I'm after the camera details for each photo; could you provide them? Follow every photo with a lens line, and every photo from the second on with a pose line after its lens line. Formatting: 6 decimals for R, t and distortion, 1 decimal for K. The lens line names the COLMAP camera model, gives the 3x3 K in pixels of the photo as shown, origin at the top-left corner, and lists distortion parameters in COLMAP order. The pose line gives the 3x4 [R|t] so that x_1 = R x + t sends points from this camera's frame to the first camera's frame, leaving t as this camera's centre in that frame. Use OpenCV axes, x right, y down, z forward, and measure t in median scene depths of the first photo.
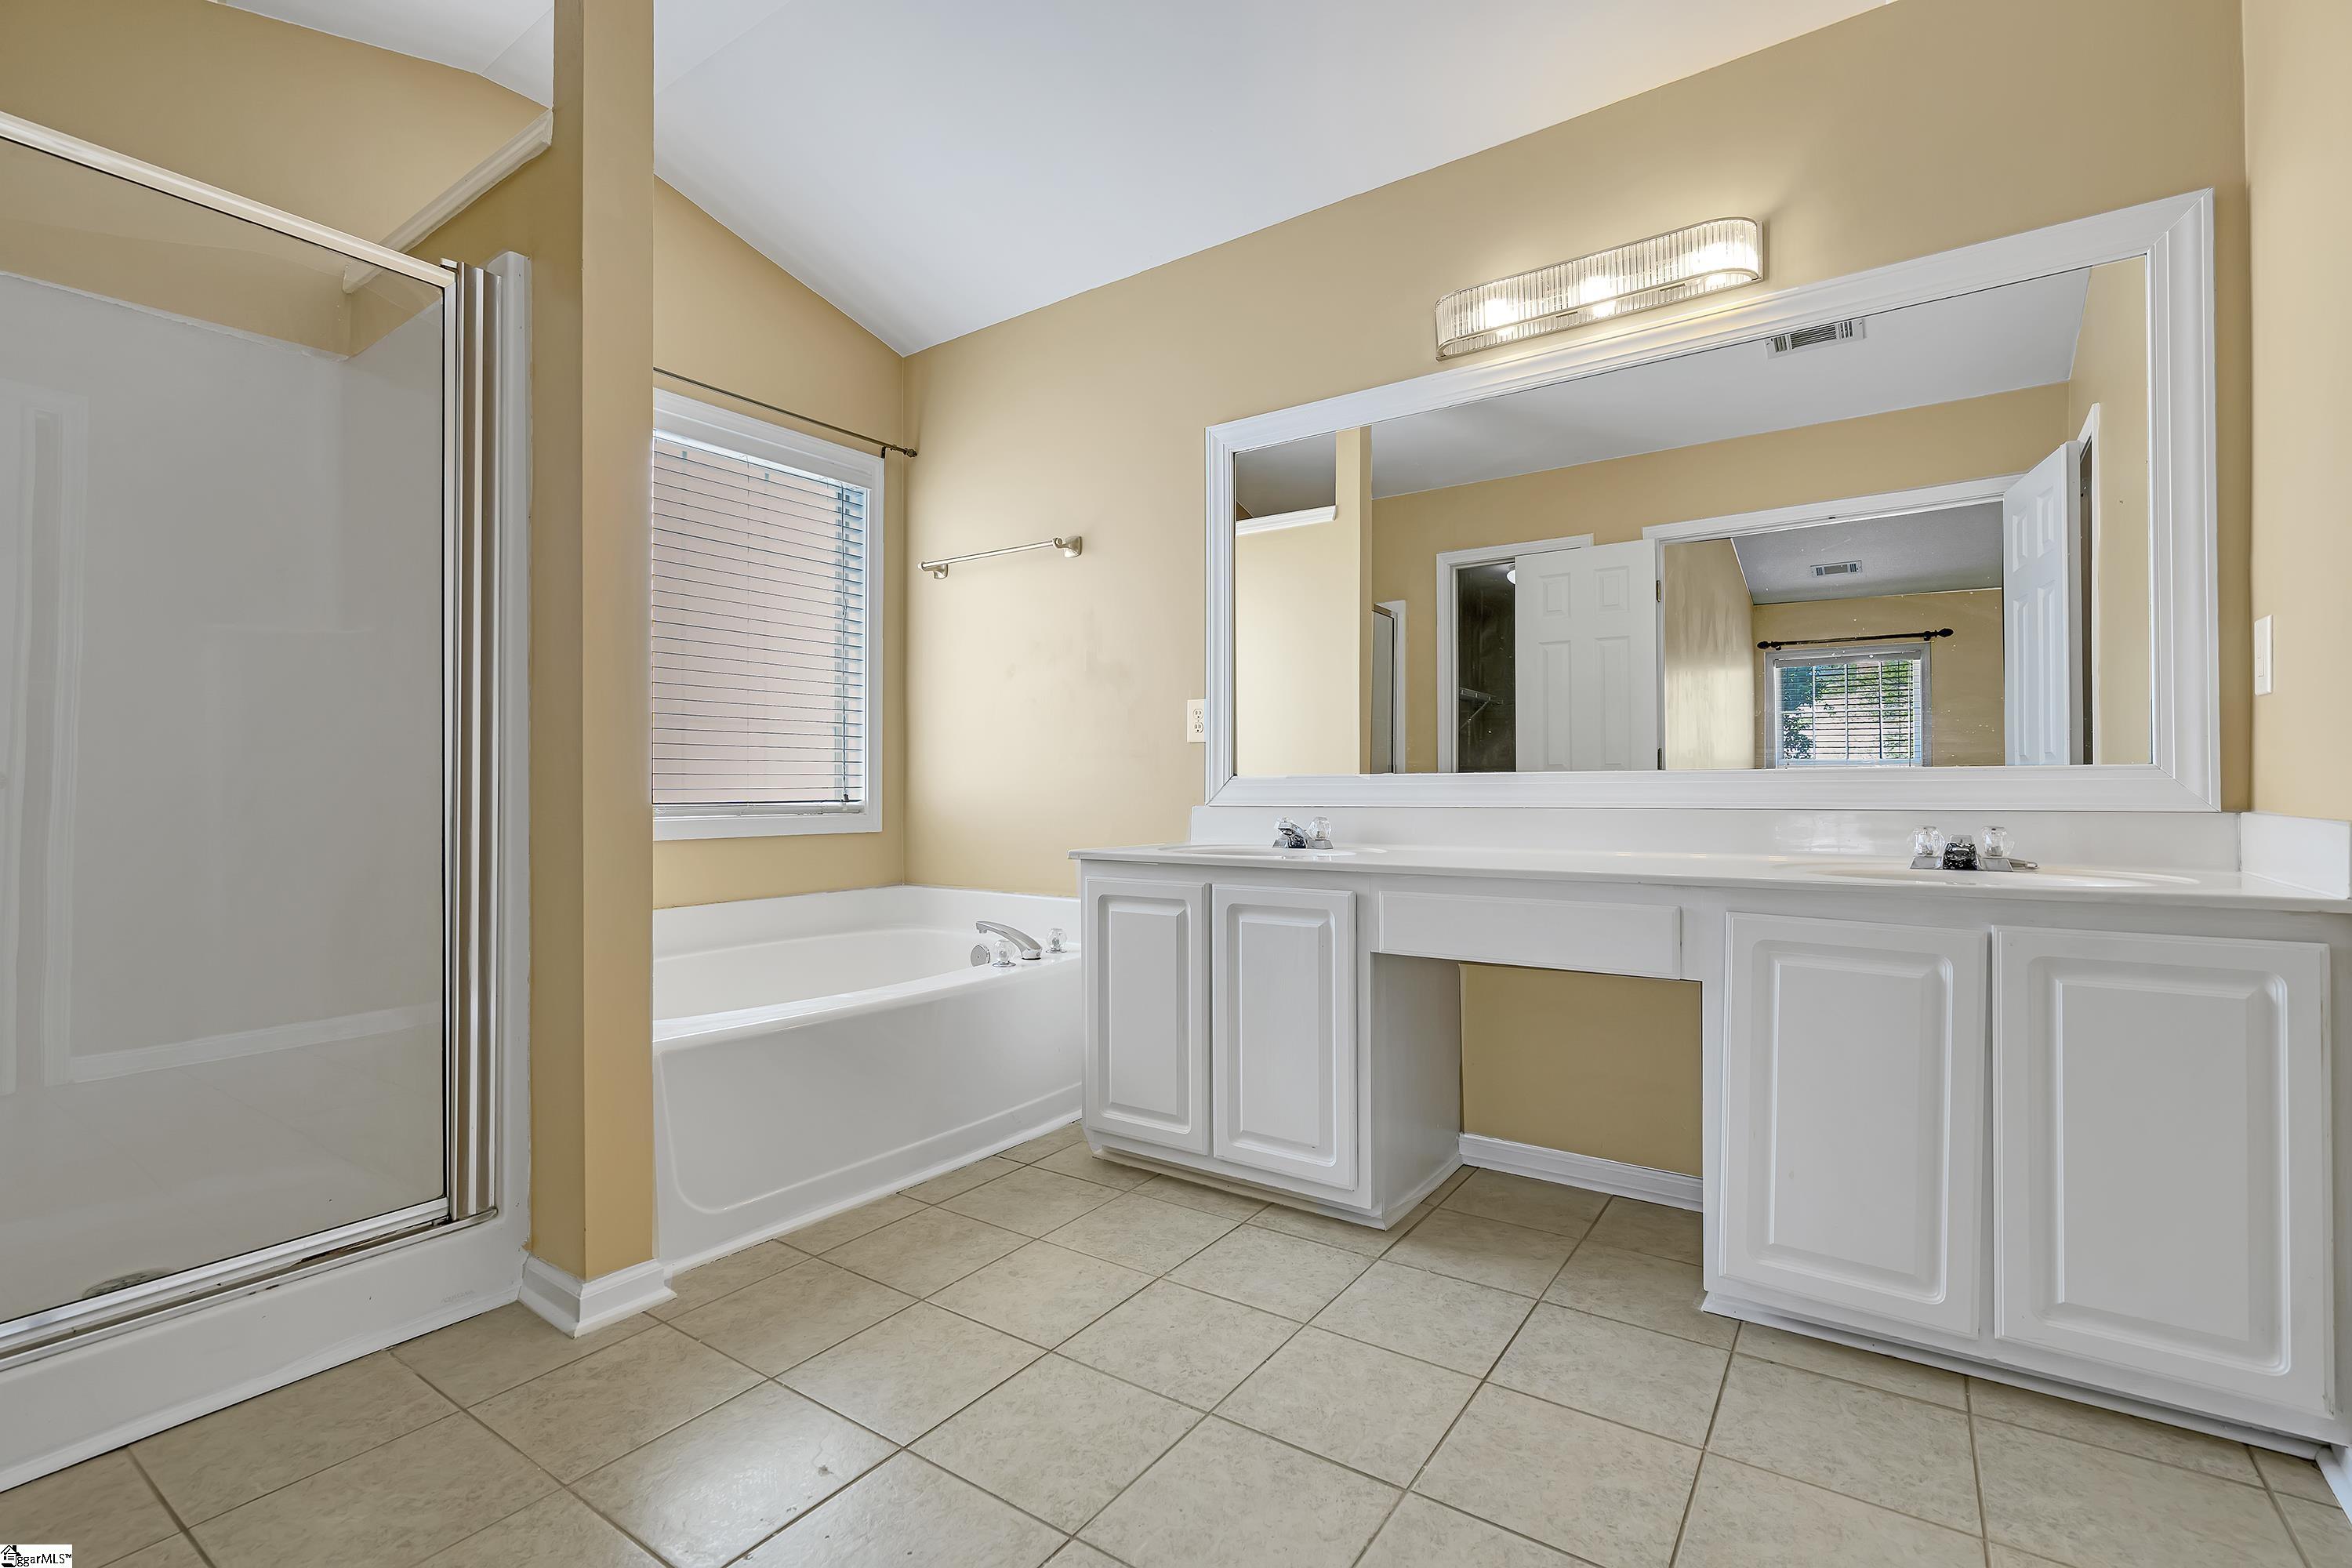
lens RADIAL K [[1061.1, 0, 1174.1], [0, 1061.1, 781.3], [0, 0, 1]] dist [0.003552, 0.000898]
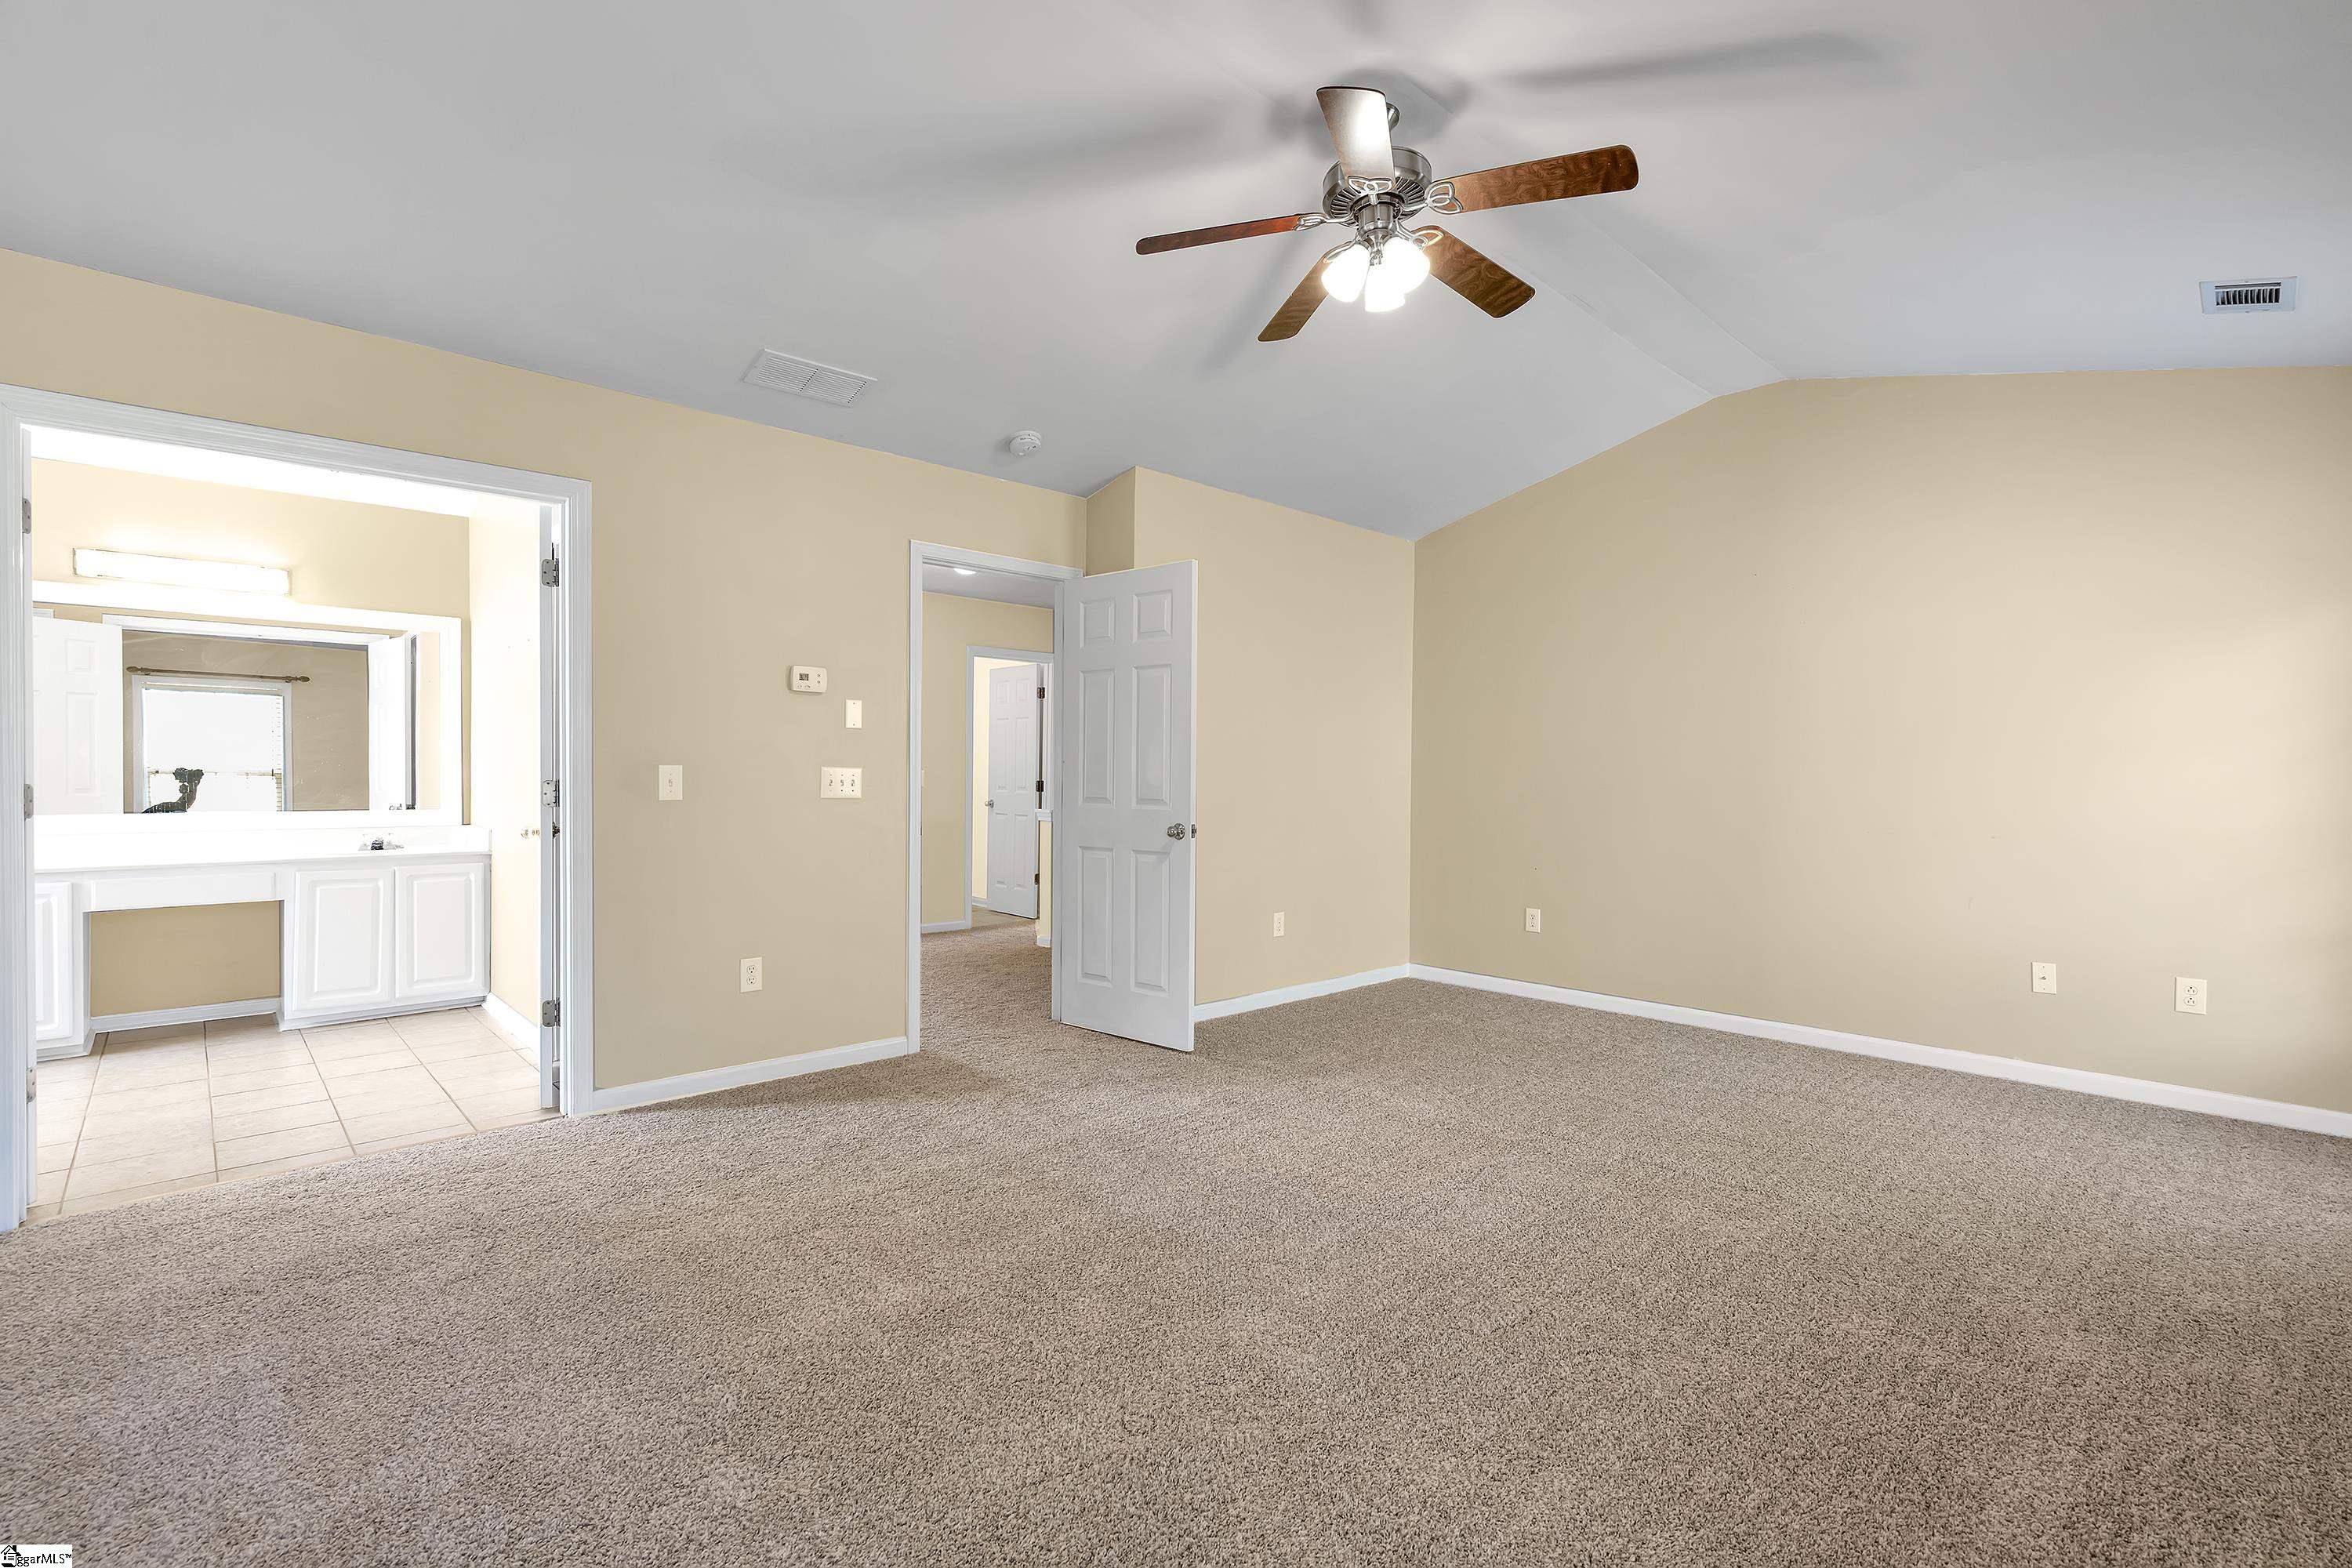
lens RADIAL K [[1060.5, 0, 1177.0], [0, 1060.5, 781.8], [0, 0, 1]] dist [0.001234, 0.000364]
pose [[0.220693, -0.001403, 0.975342, -1.389087], [-0.008682, 0.999957, 0.003403, -0.111928], [-0.975305, -0.009219, 0.220671, -1.512277]]
